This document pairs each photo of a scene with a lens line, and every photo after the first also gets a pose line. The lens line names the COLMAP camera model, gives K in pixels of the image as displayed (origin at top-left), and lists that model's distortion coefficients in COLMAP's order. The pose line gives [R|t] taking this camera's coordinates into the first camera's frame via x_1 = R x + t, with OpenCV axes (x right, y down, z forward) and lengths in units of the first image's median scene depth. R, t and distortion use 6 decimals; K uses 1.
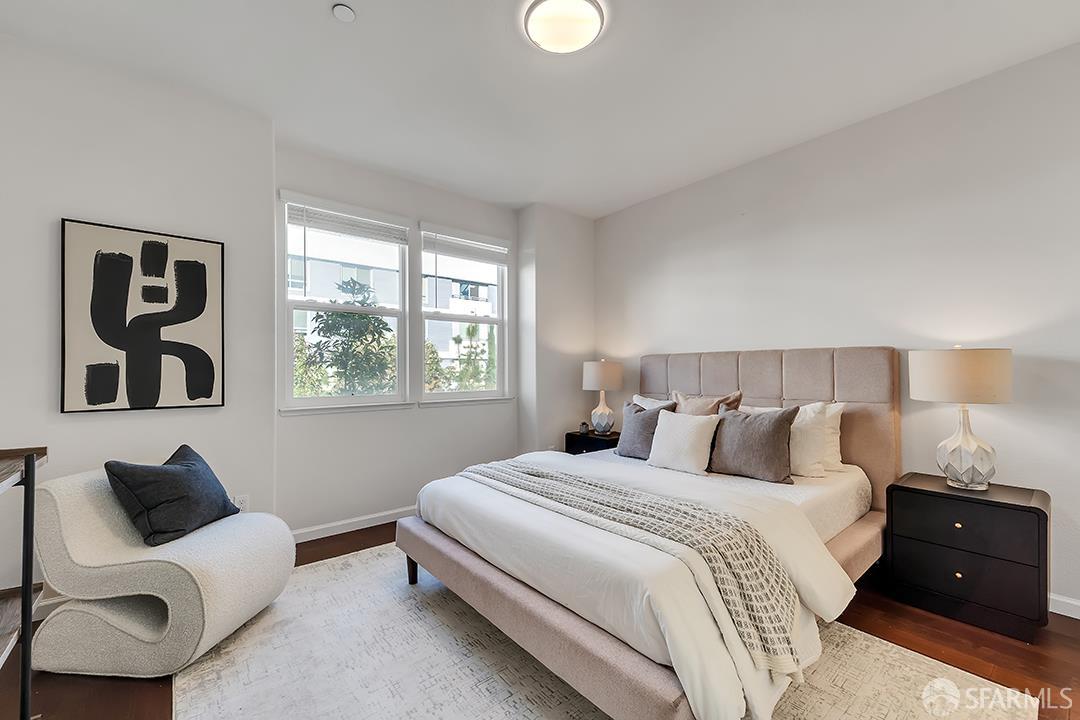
lens RADIAL K [[437.9, 0, 538.5], [0, 437.9, 365.9], [0, 0, 1]] dist [0.006898, -0.000419]
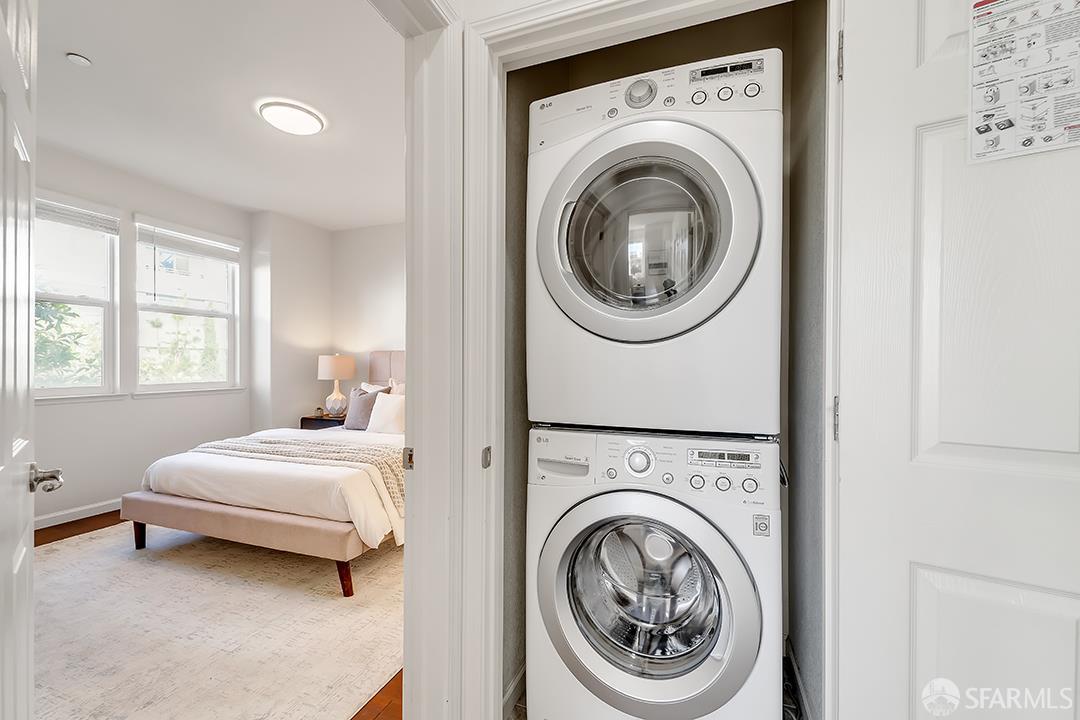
lens RADIAL K [[437.9, 0, 538.5], [0, 437.9, 365.9], [0, 0, 1]] dist [0.006898, -0.000419]
pose [[0.858518, 0.003439, 0.512771, 0.007415], [-0.011427, 0.999858, 0.012425, -0.002798], [-0.512656, -0.016527, 0.858435, -0.304021]]
